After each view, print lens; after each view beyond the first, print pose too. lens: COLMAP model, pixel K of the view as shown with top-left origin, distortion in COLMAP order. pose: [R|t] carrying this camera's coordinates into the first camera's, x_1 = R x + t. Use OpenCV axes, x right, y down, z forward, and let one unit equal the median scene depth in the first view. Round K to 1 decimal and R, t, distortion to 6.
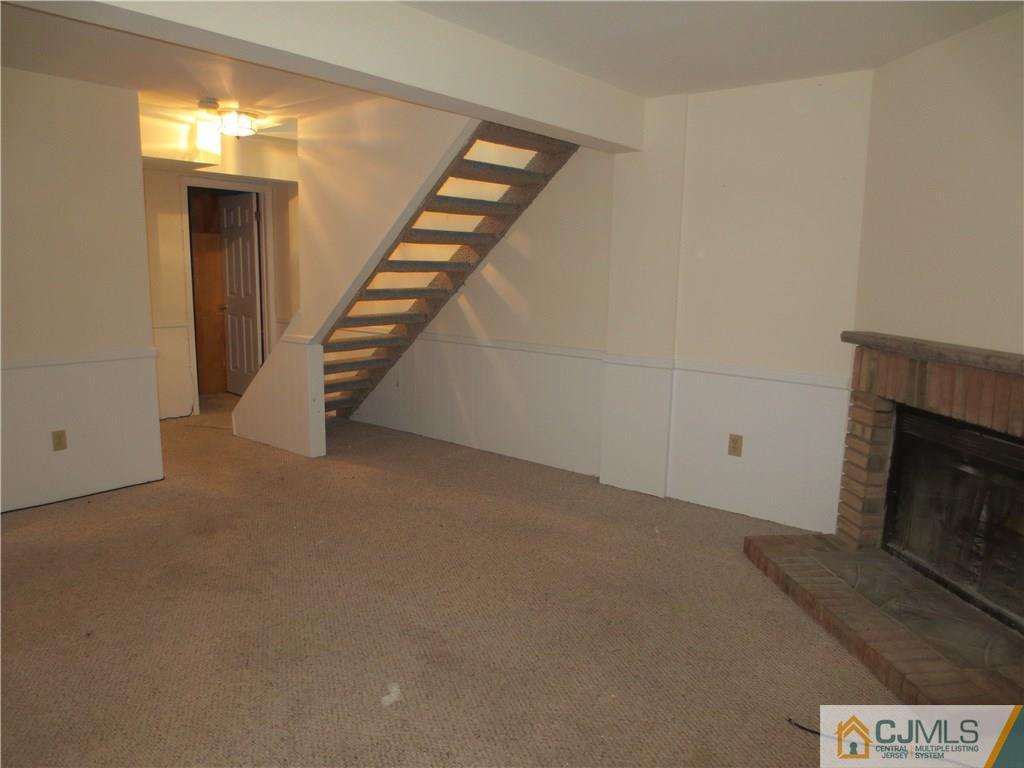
lens RADIAL K [[719.1, 0, 508.0], [0, 719.1, 390.3], [0, 0, 1]] dist [-0.050471, 0.024654]
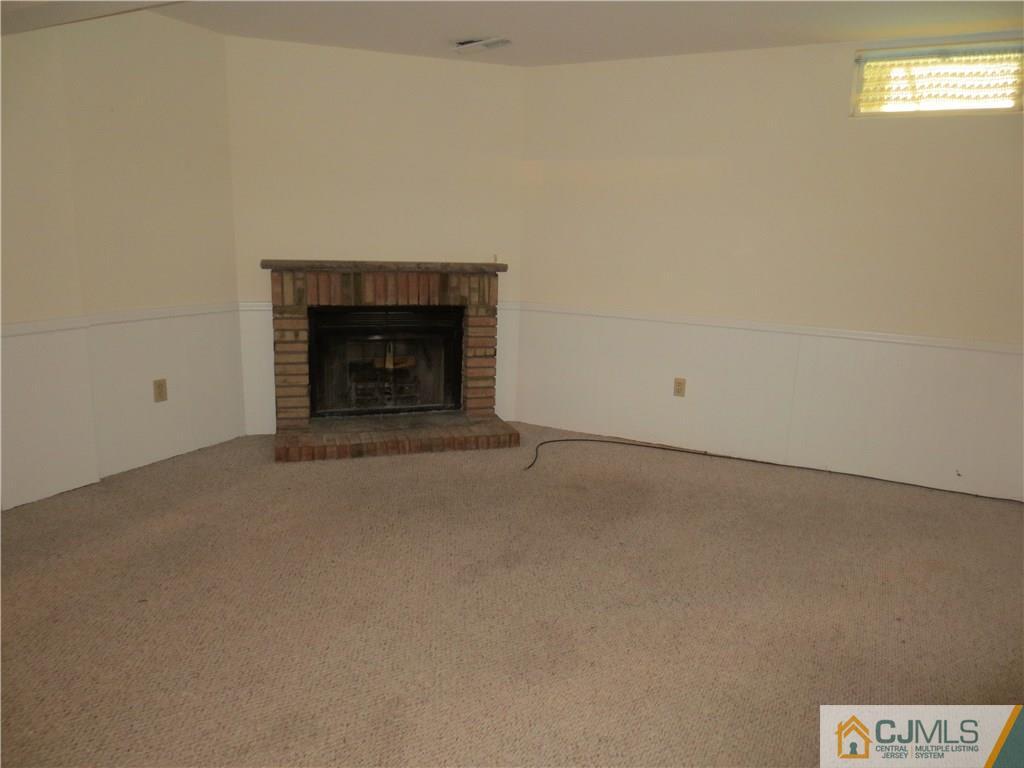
lens RADIAL K [[719.1, 0, 508.0], [0, 719.1, 390.3], [0, 0, 1]] dist [-0.050471, 0.024654]
pose [[-0.211903, -0.239994, 0.947365, -0.880233], [0.128107, 0.954193, 0.270378, -0.156765], [-0.968858, 0.178658, -0.171452, 0.898626]]
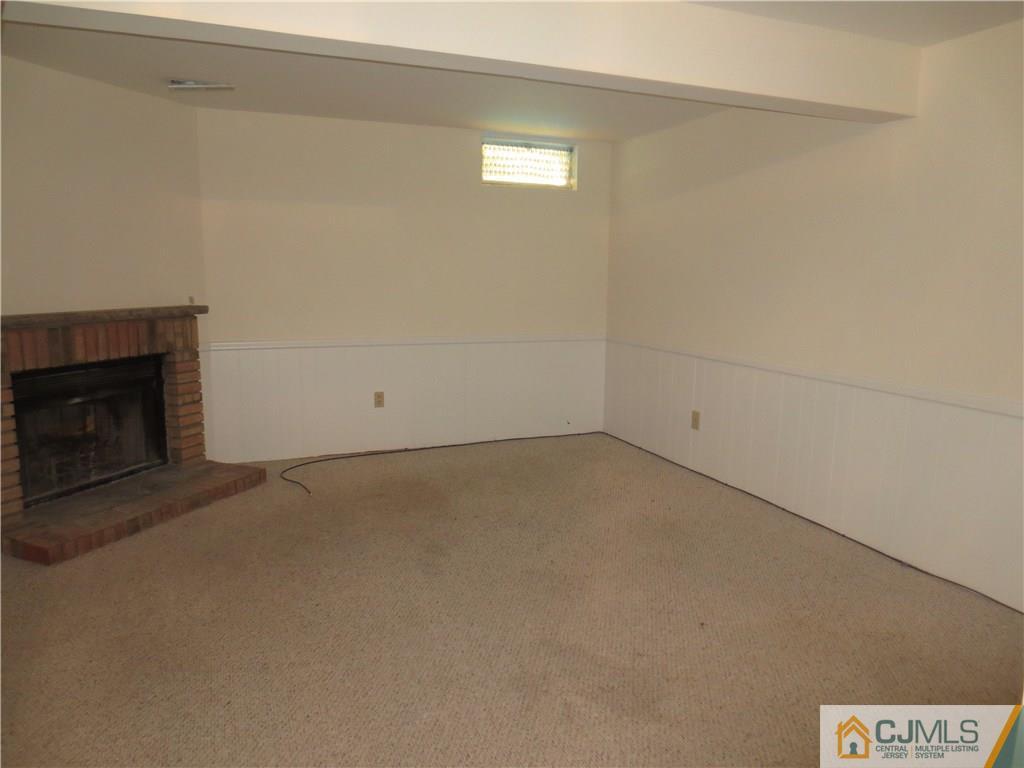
lens RADIAL K [[719.1, 0, 508.0], [0, 719.1, 390.3], [0, 0, 1]] dist [-0.050471, 0.024654]
pose [[-0.882013, -0.113589, 0.457331, -0.635570], [0.045341, 0.945553, 0.322296, -0.276973], [-0.469040, 0.305004, -0.828839, 1.547877]]
